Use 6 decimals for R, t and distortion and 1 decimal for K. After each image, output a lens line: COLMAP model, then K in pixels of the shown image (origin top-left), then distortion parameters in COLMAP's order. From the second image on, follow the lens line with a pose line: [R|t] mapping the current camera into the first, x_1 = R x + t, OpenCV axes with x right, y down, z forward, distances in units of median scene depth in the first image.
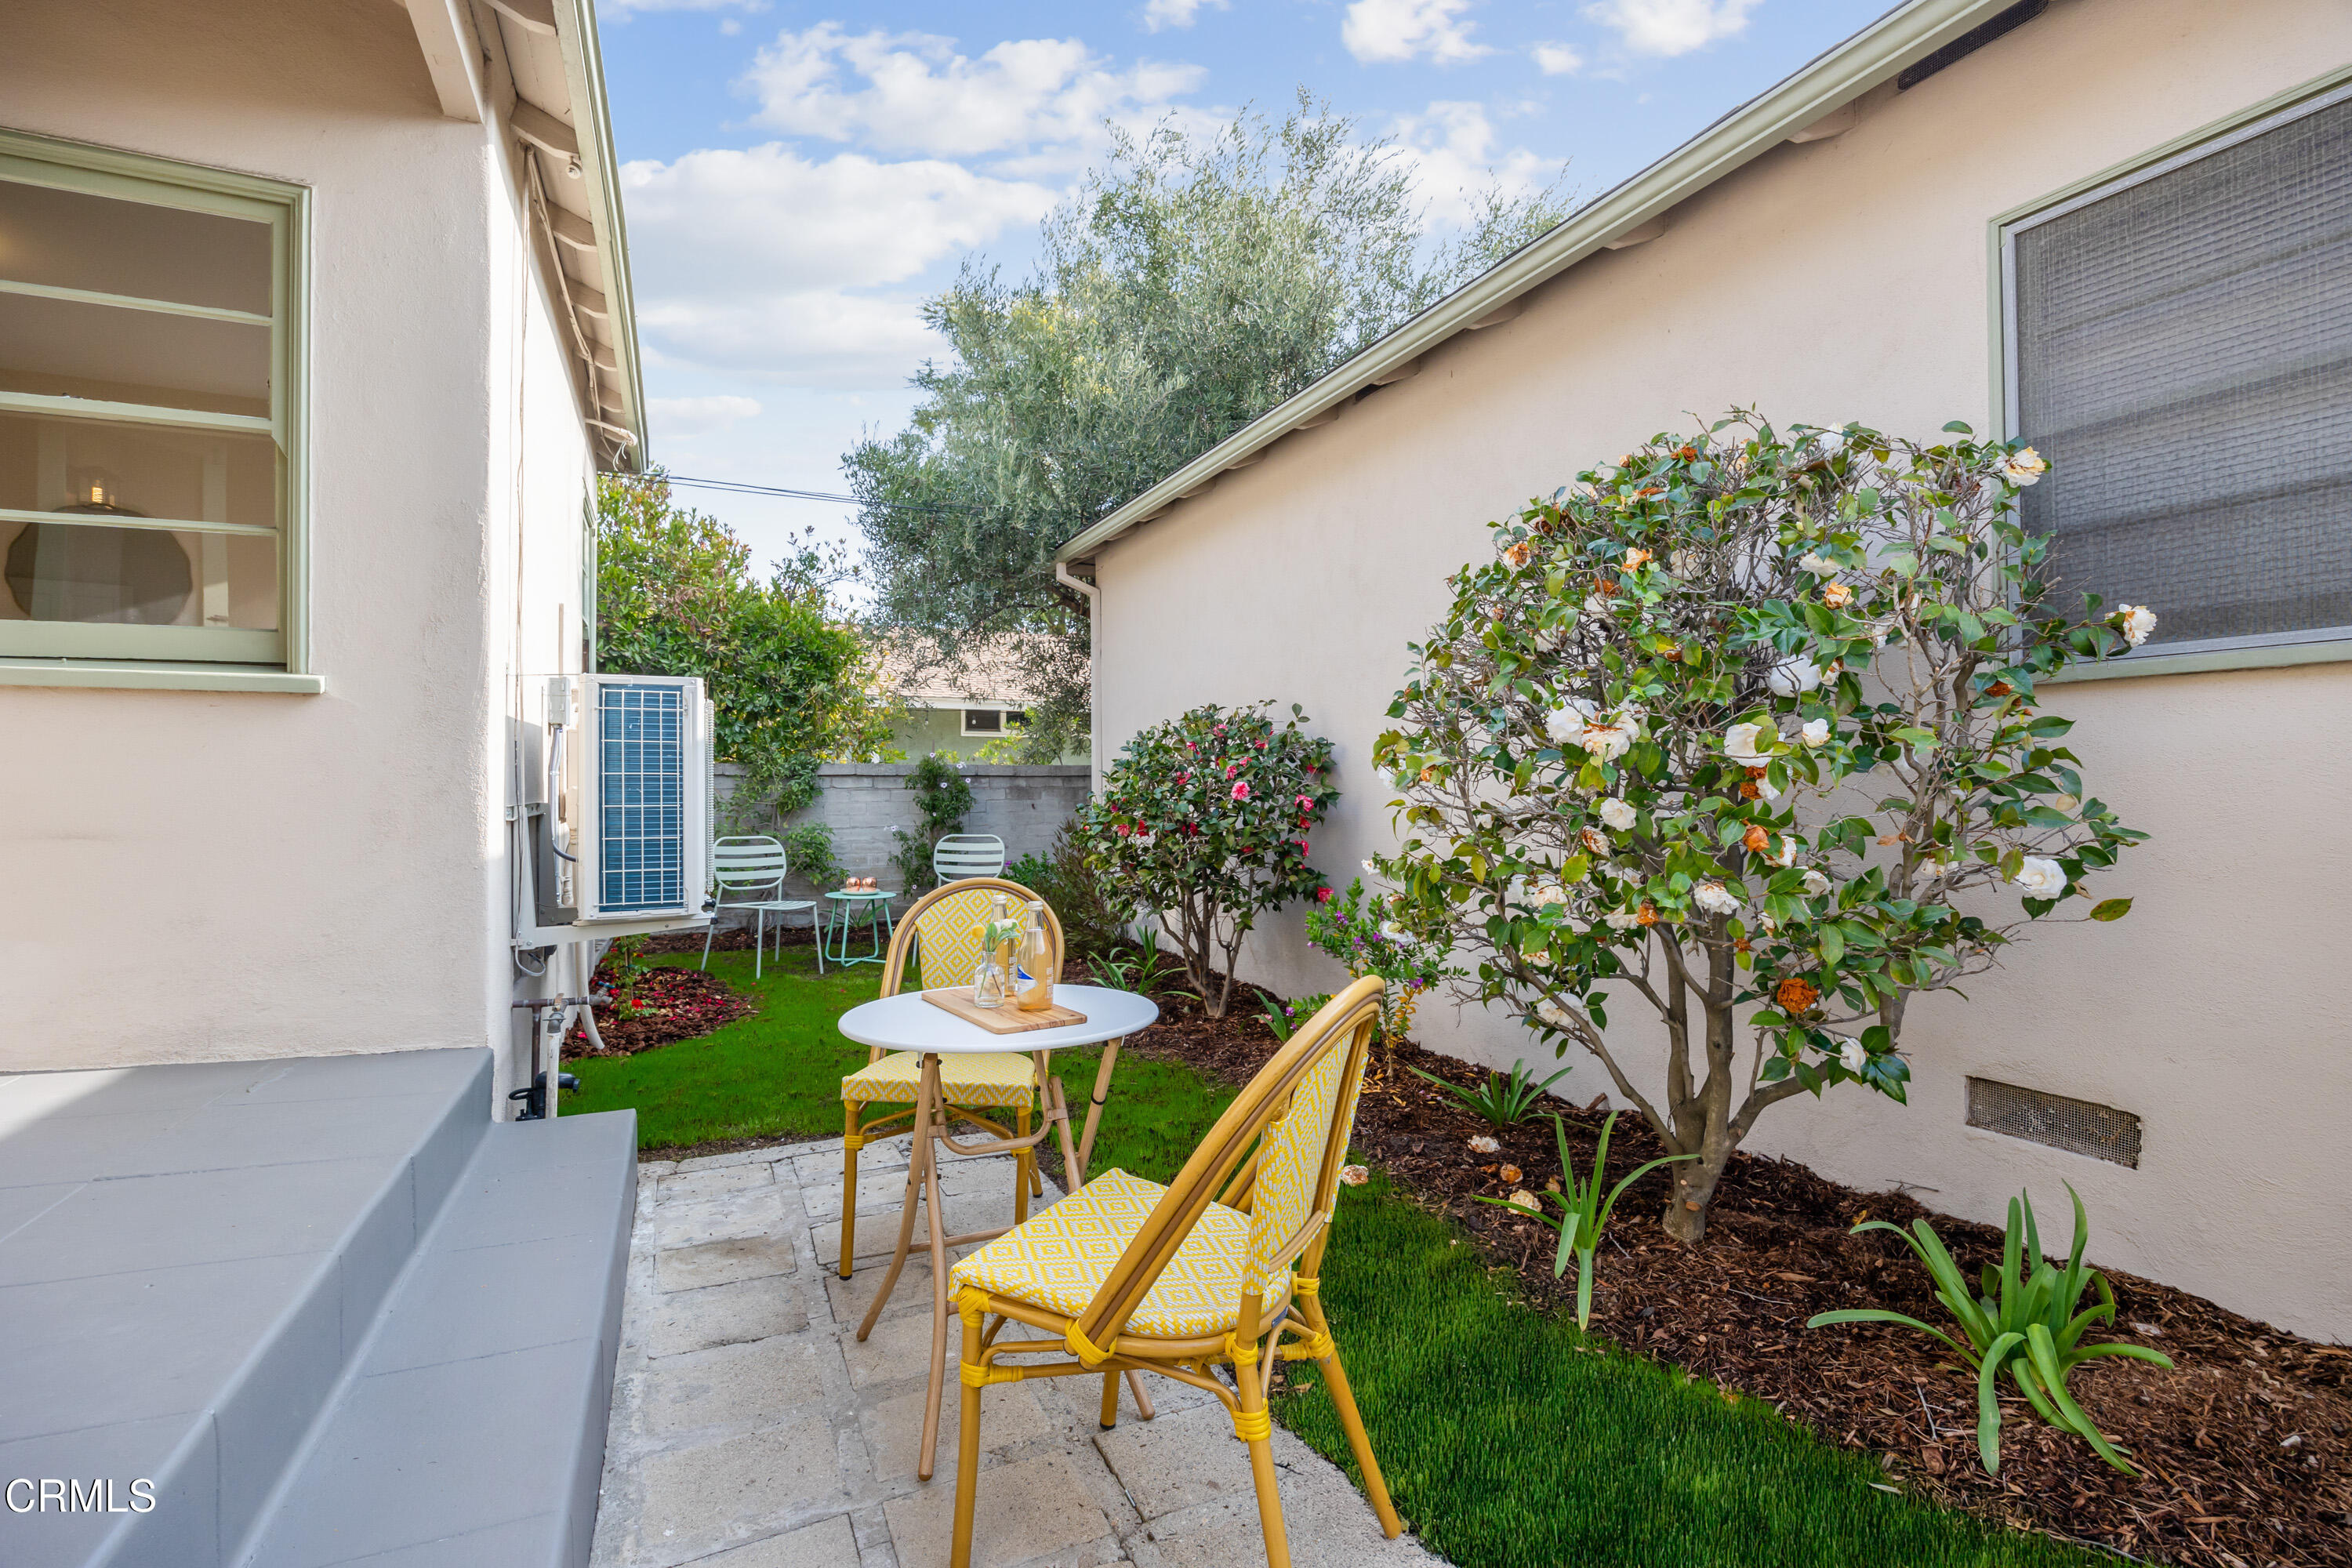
lens RADIAL K [[1041.3, 0, 1190.9], [0, 1041.3, 779.1], [0, 0, 1]] dist [-0.015906, 0.000880]
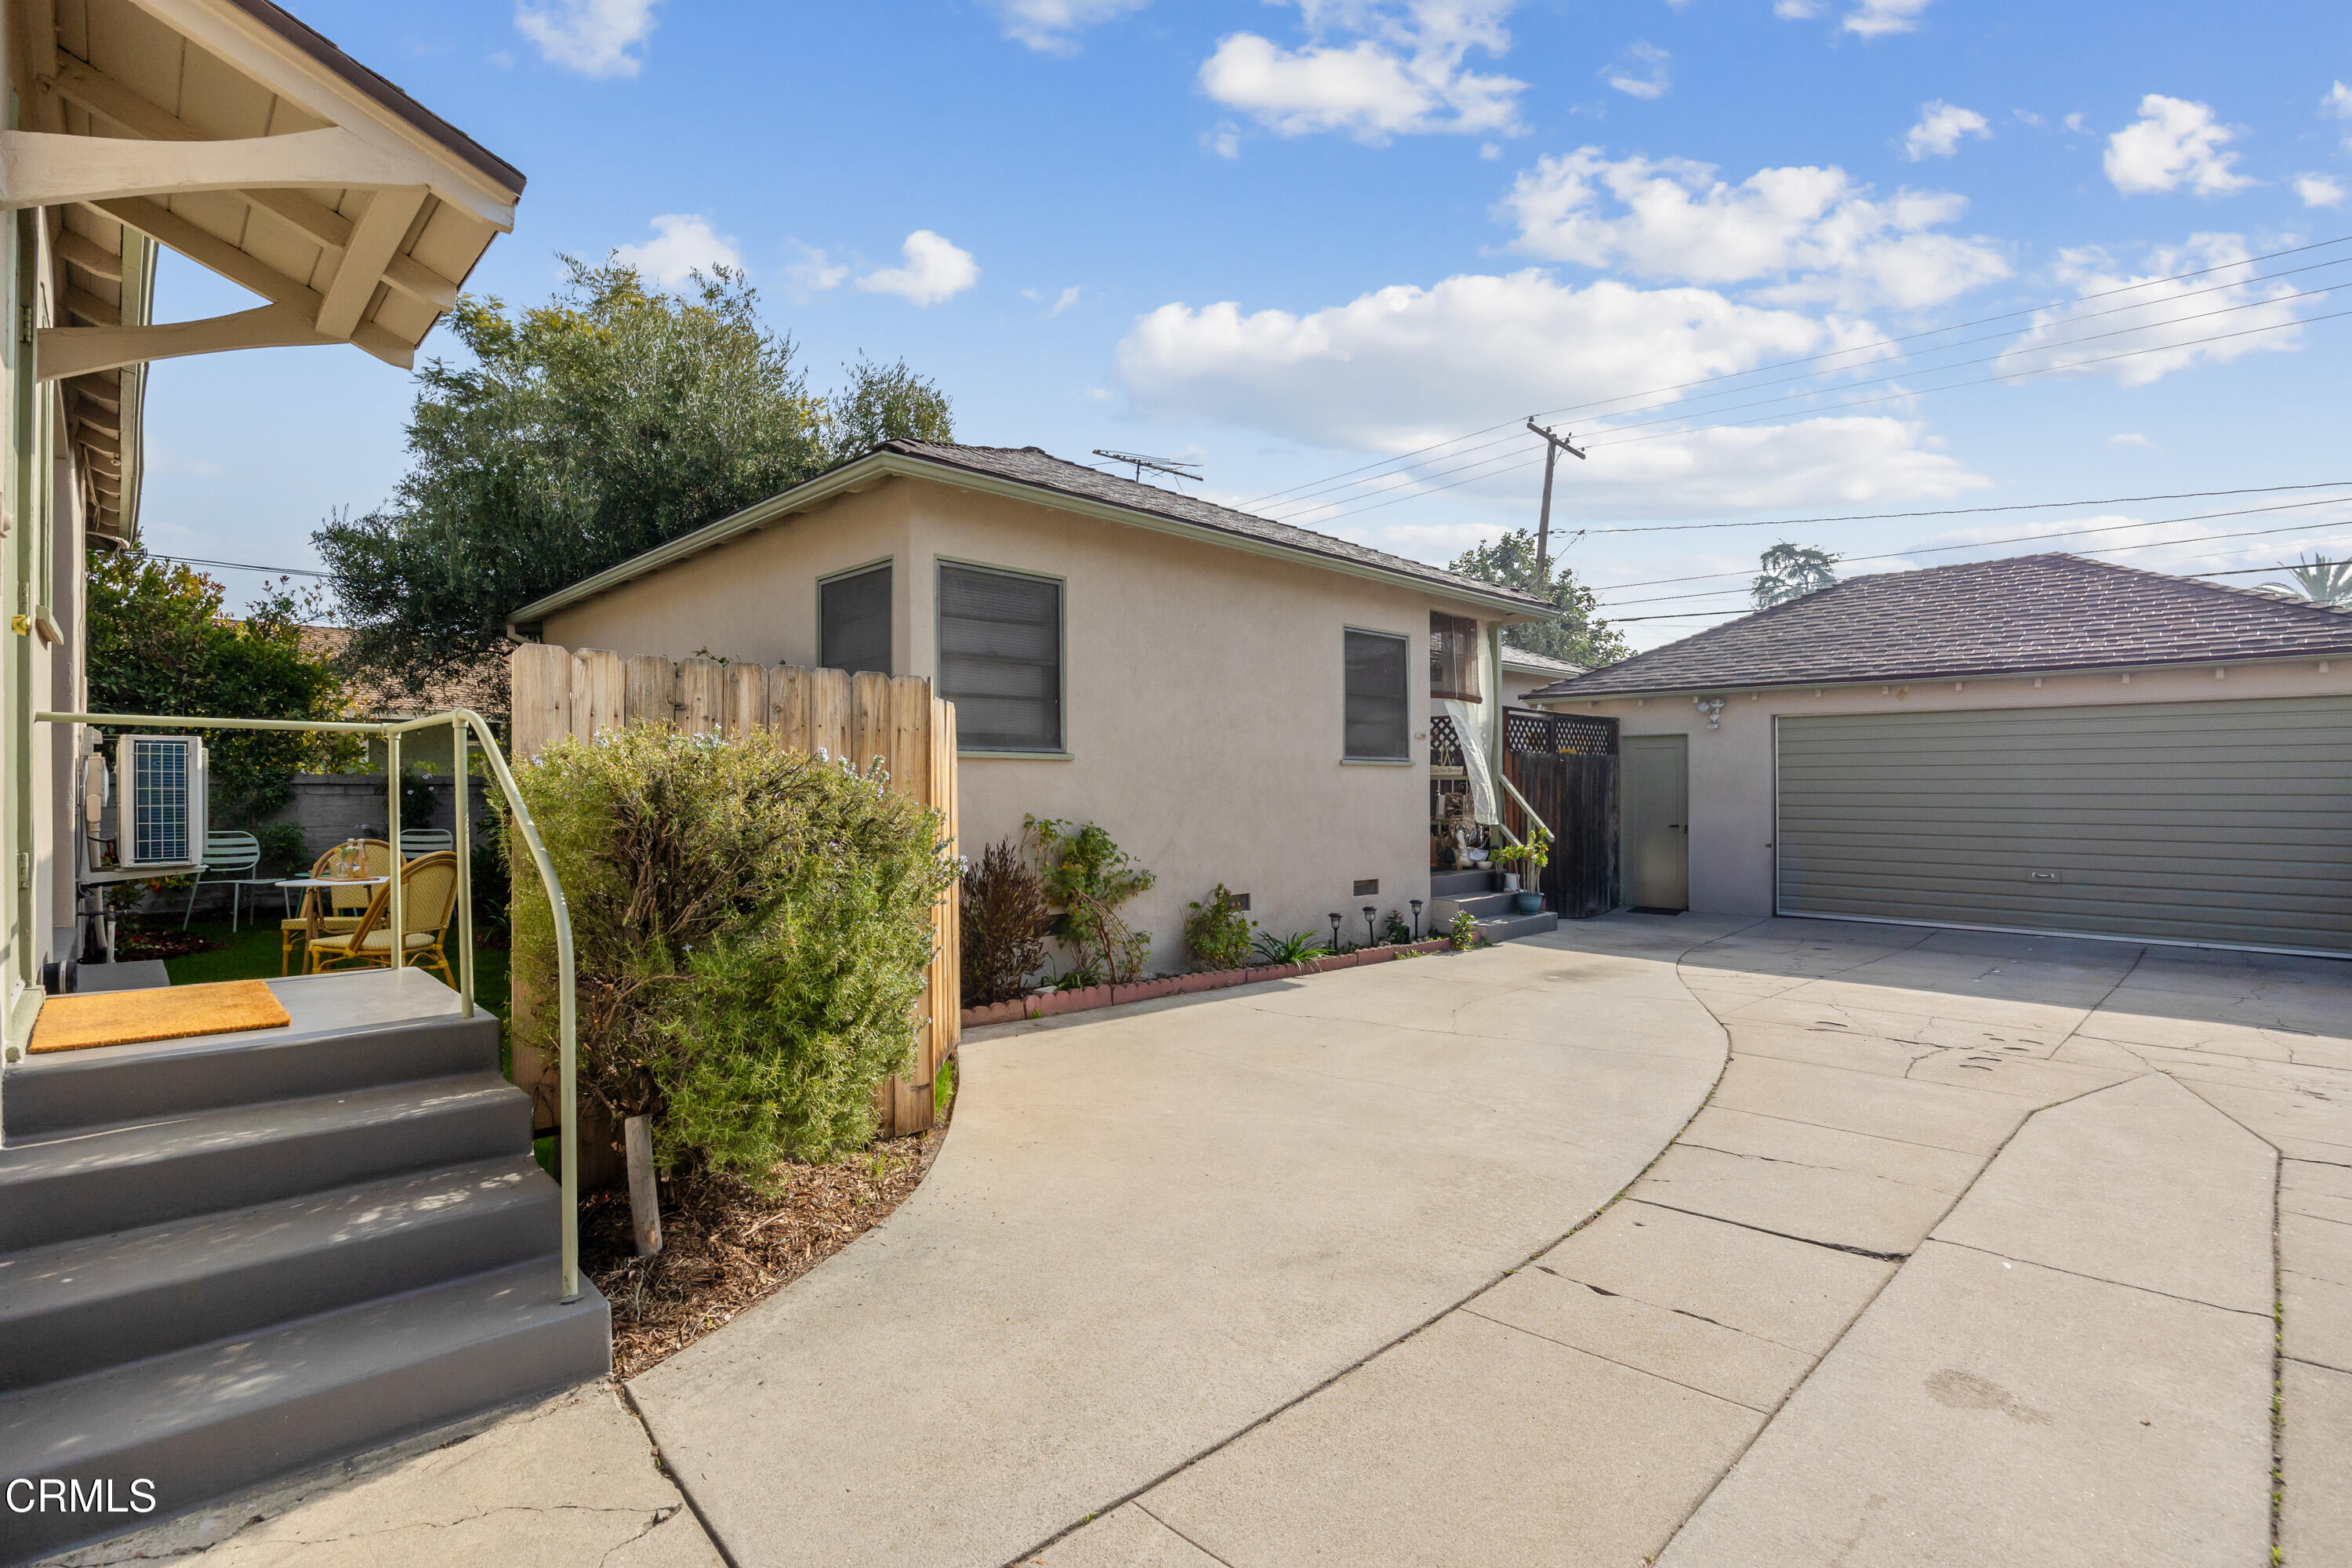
lens RADIAL K [[1104.3, 0, 1164.0], [0, 1104.3, 797.9], [0, 0, 1]] dist [-0.005352, -0.000074]
pose [[0.951958, 0.005482, 0.306178, 0.243575], [-0.009076, 0.999906, 0.010319, -0.010602], [-0.306093, -0.012602, 0.951918, -0.602089]]
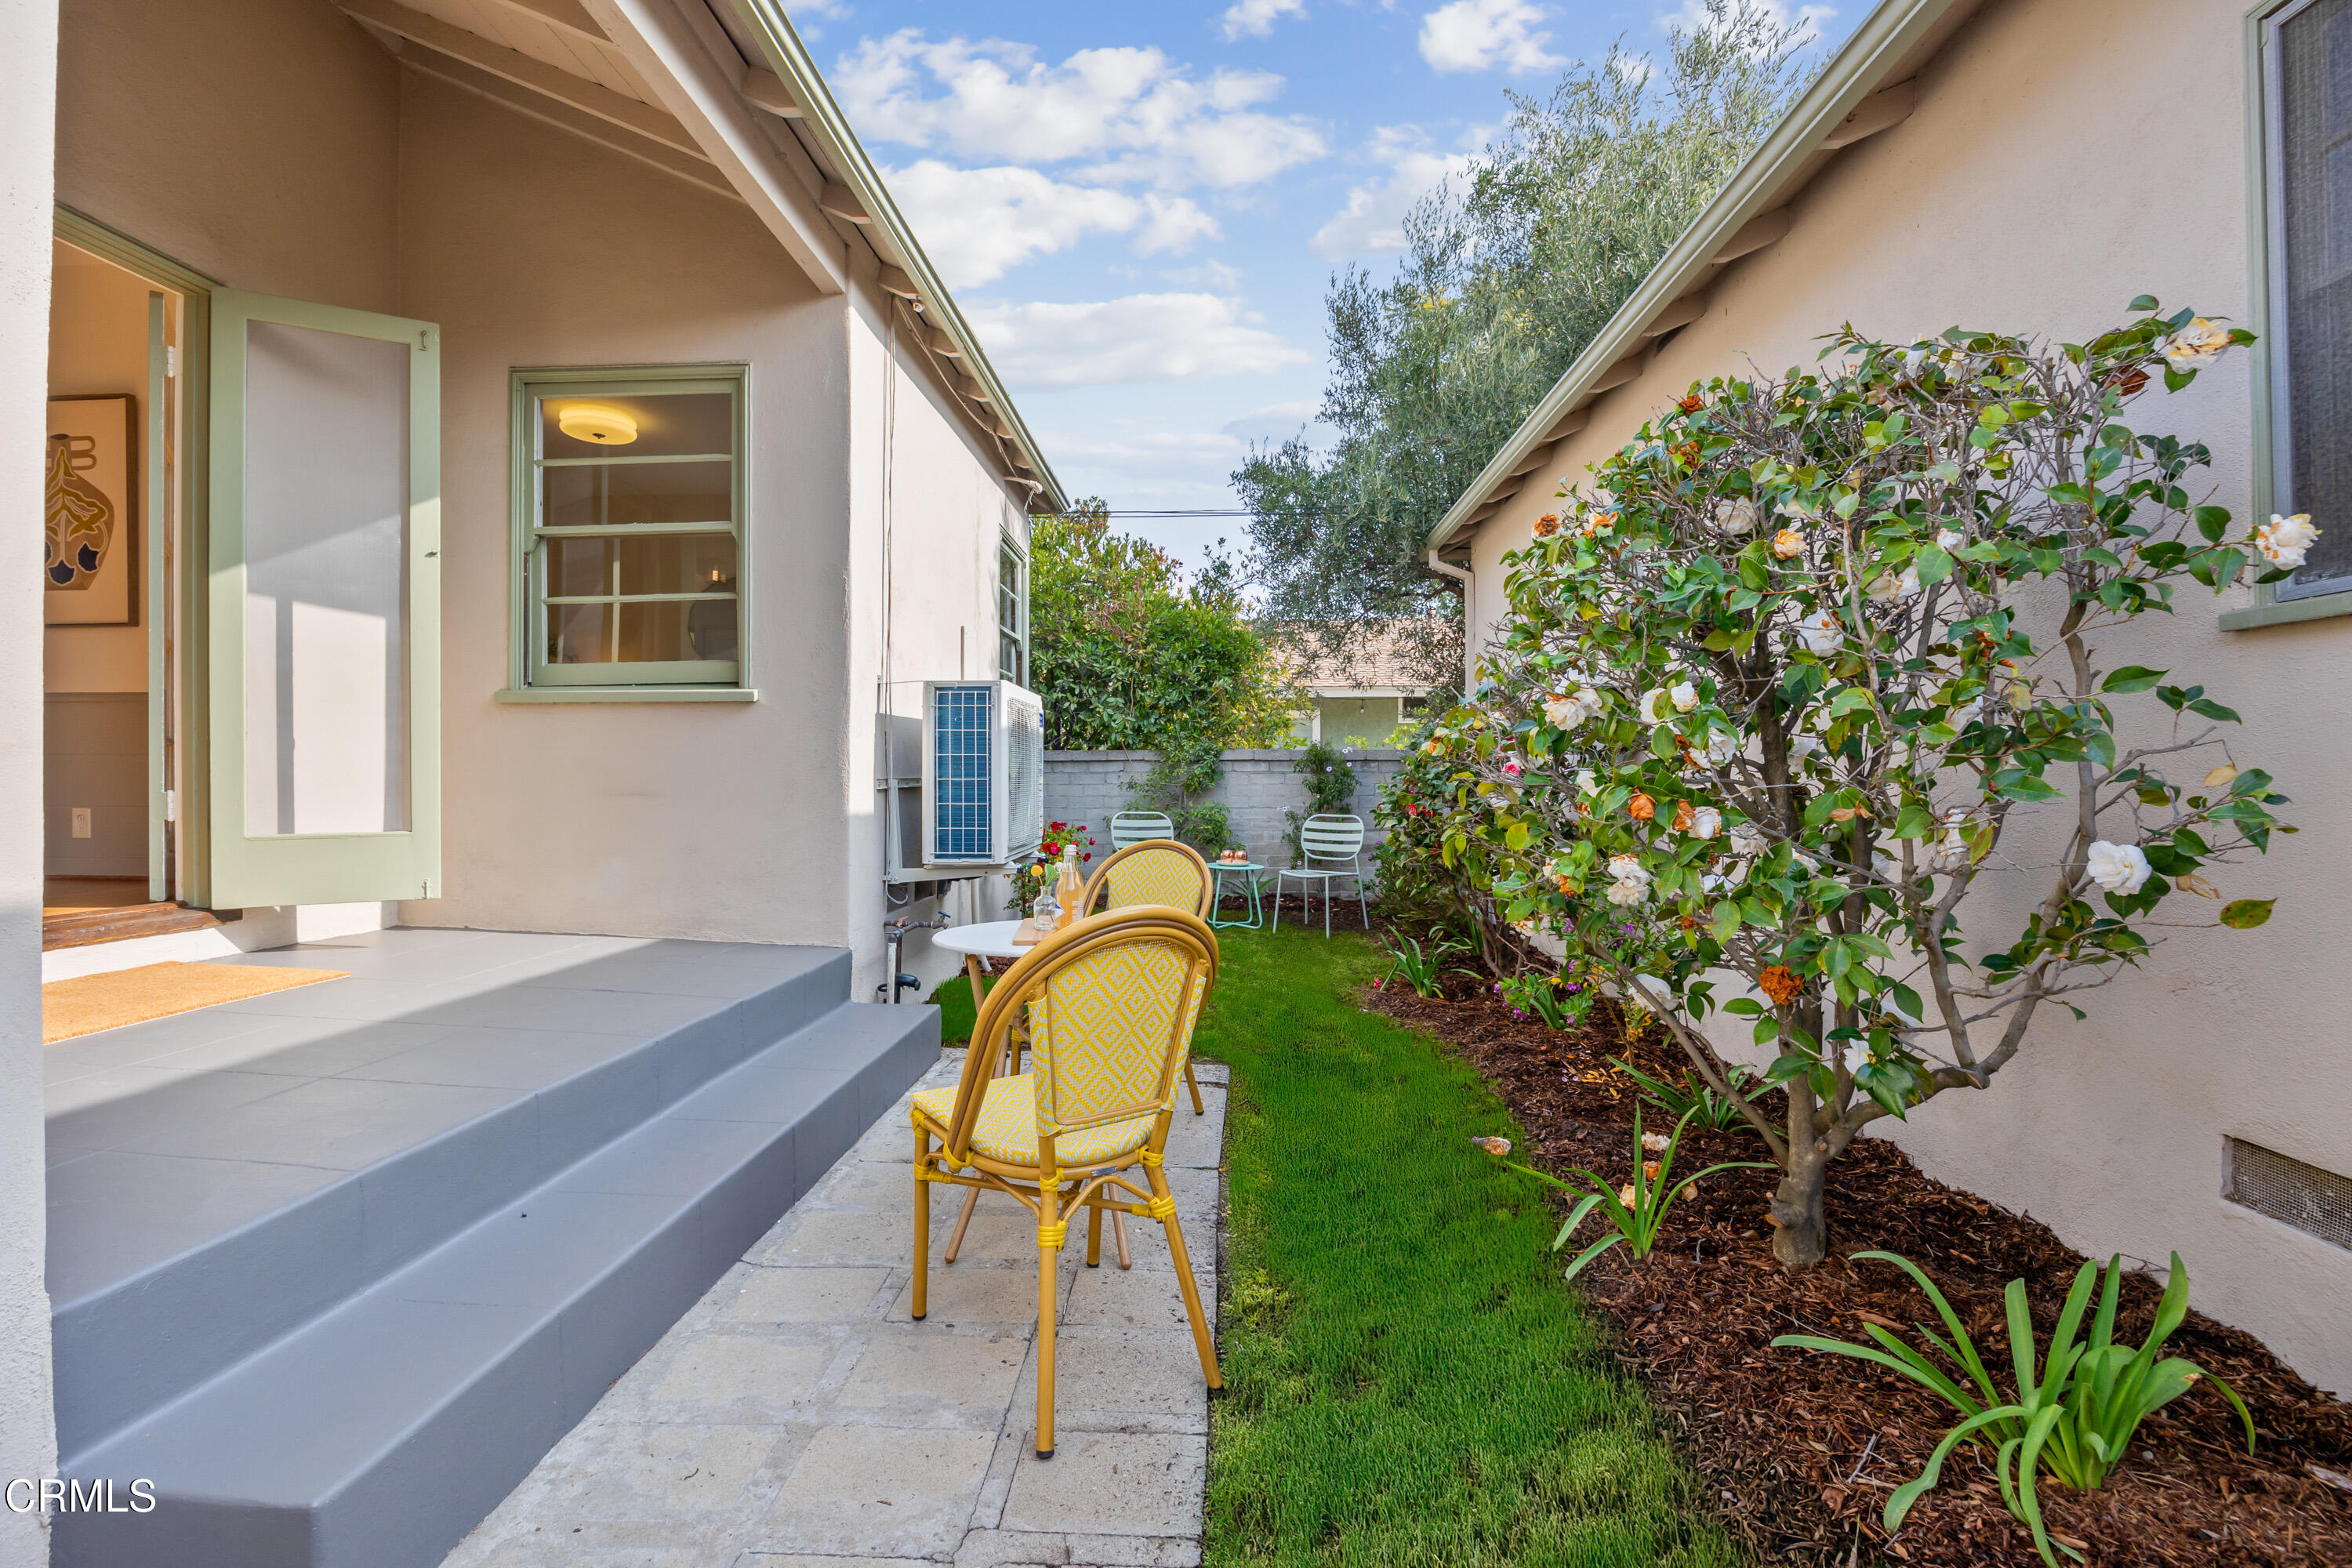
lens RADIAL K [[1041.3, 0, 1178.3], [0, 1041.3, 775.1], [0, 0, 1]] dist [-0.015906, 0.000880]
pose [[0.880120, 0.003588, -0.474738, 0.143510], [-0.000205, 0.999974, 0.007178, 0.004645], [0.474752, -0.006220, 0.880098, -0.013703]]
